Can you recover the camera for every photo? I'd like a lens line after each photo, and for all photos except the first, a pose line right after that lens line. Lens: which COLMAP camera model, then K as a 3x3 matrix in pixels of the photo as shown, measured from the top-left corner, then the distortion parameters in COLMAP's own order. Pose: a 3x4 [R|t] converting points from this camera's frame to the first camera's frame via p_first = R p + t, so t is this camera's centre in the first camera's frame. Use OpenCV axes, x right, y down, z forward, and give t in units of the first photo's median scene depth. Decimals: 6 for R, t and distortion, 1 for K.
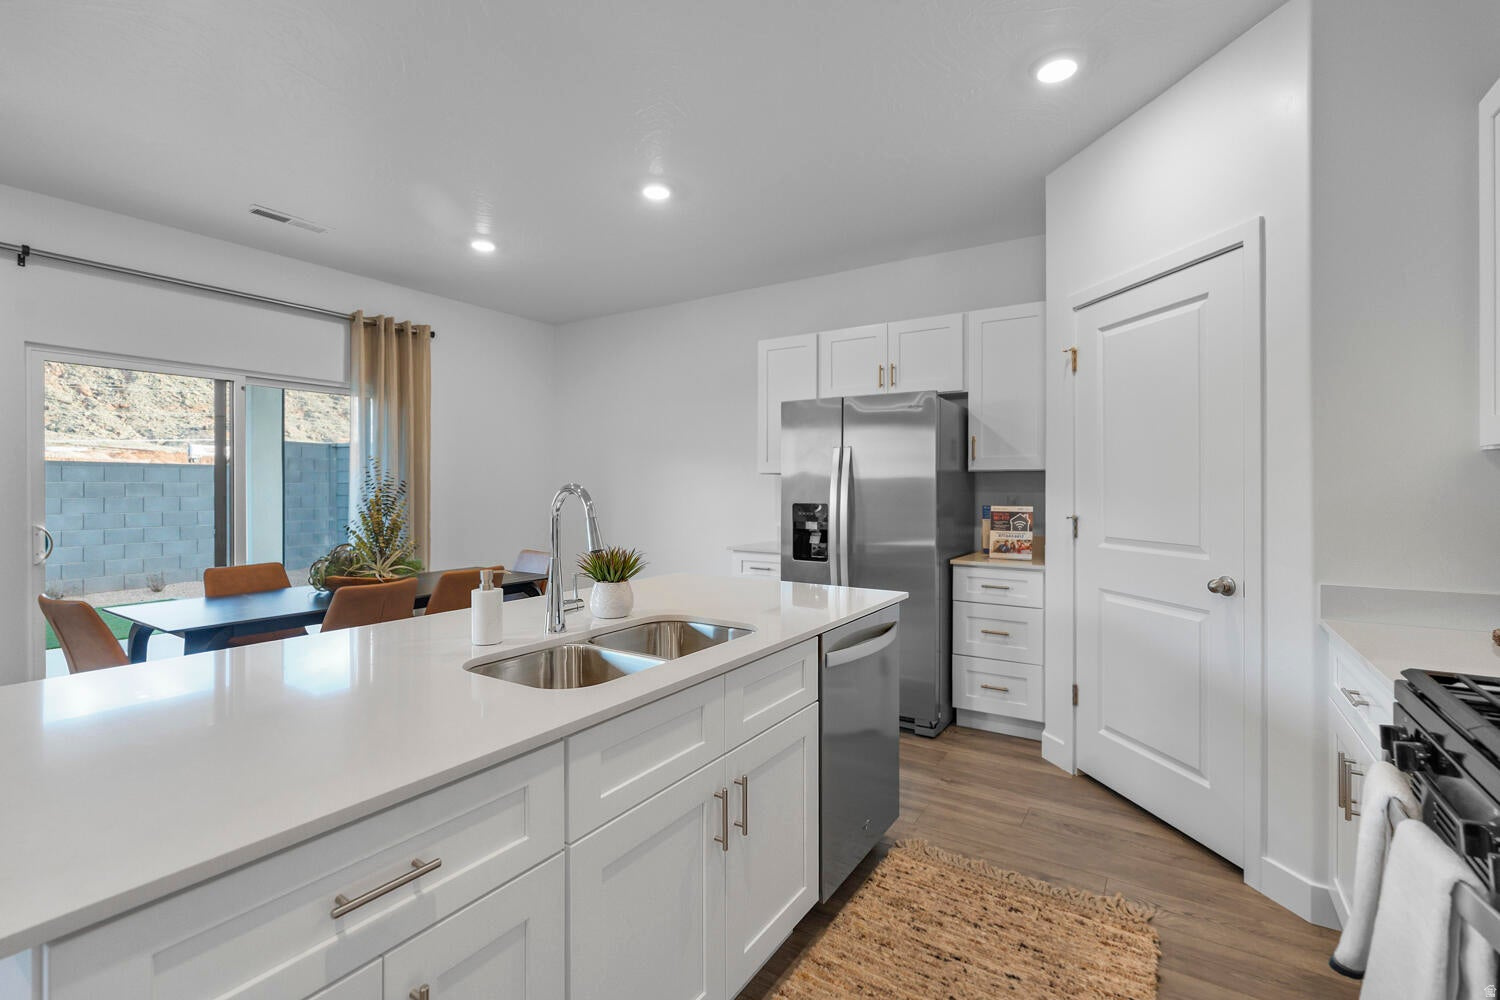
lens RADIAL K [[669.1, 0, 750.5], [0, 669.1, 492.2], [0, 0, 1]] dist [-0.020094, -0.000091]
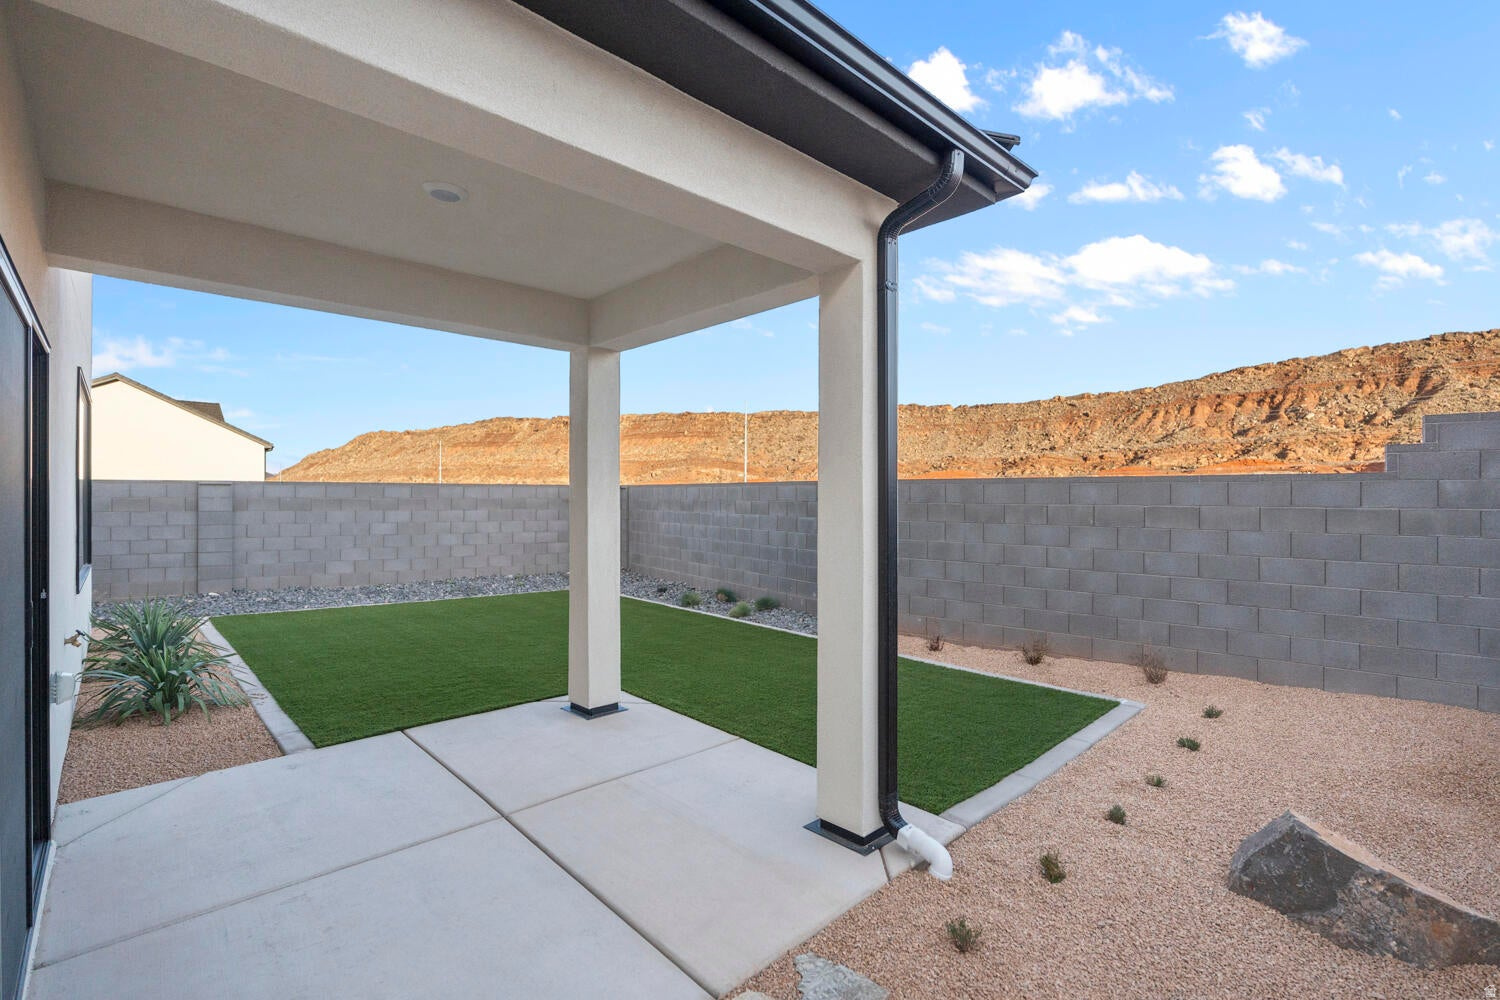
lens RADIAL K [[669.1, 0, 745.5], [0, 669.1, 500.0], [0, 0, 1]] dist [-0.020094, -0.000091]
pose [[-0.243507, 0.003087, -0.969894, -0.186487], [-0.012121, 0.999907, 0.006226, -0.019721], [0.969823, 0.013272, -0.243447, 0.744219]]
